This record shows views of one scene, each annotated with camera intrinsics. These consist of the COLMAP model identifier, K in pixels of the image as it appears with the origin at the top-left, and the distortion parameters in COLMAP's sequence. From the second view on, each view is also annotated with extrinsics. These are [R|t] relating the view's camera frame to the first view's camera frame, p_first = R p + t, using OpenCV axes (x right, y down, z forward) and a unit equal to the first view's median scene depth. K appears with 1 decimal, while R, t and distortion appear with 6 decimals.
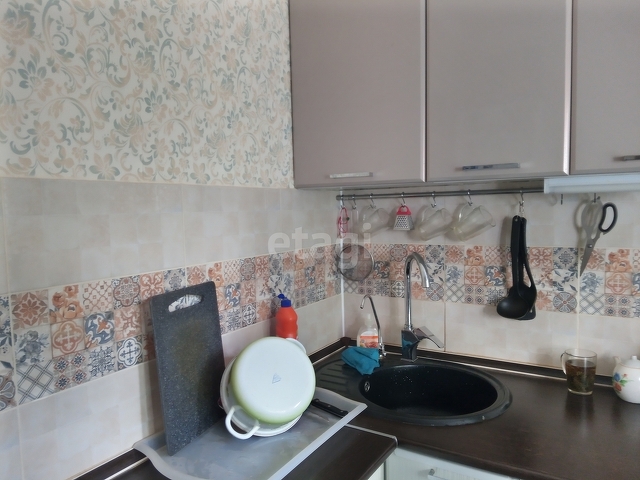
lens RADIAL K [[468.3, 0, 306.2], [0, 468.3, 239.1], [0, 0, 1]] dist [0.007289, 0.000792]
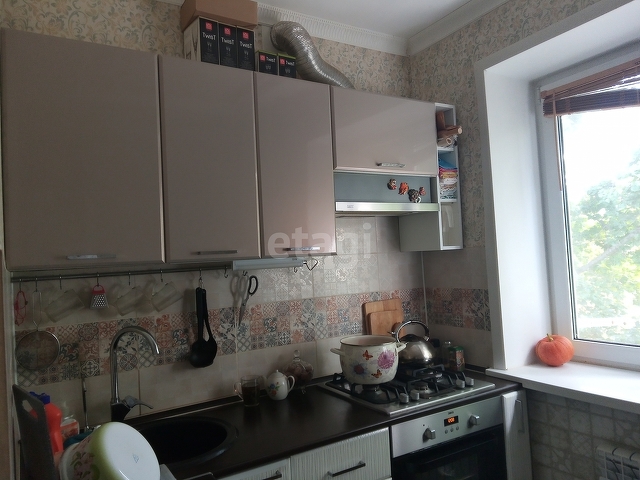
lens RADIAL K [[468.3, 0, 306.2], [0, 468.3, 239.1], [0, 0, 1]] dist [0.007289, 0.000792]
pose [[0.448525, 0.036177, 0.893038, -0.594512], [0.106833, 0.989847, -0.093755, -0.028002], [-0.887362, 0.137458, 0.440106, 0.123575]]
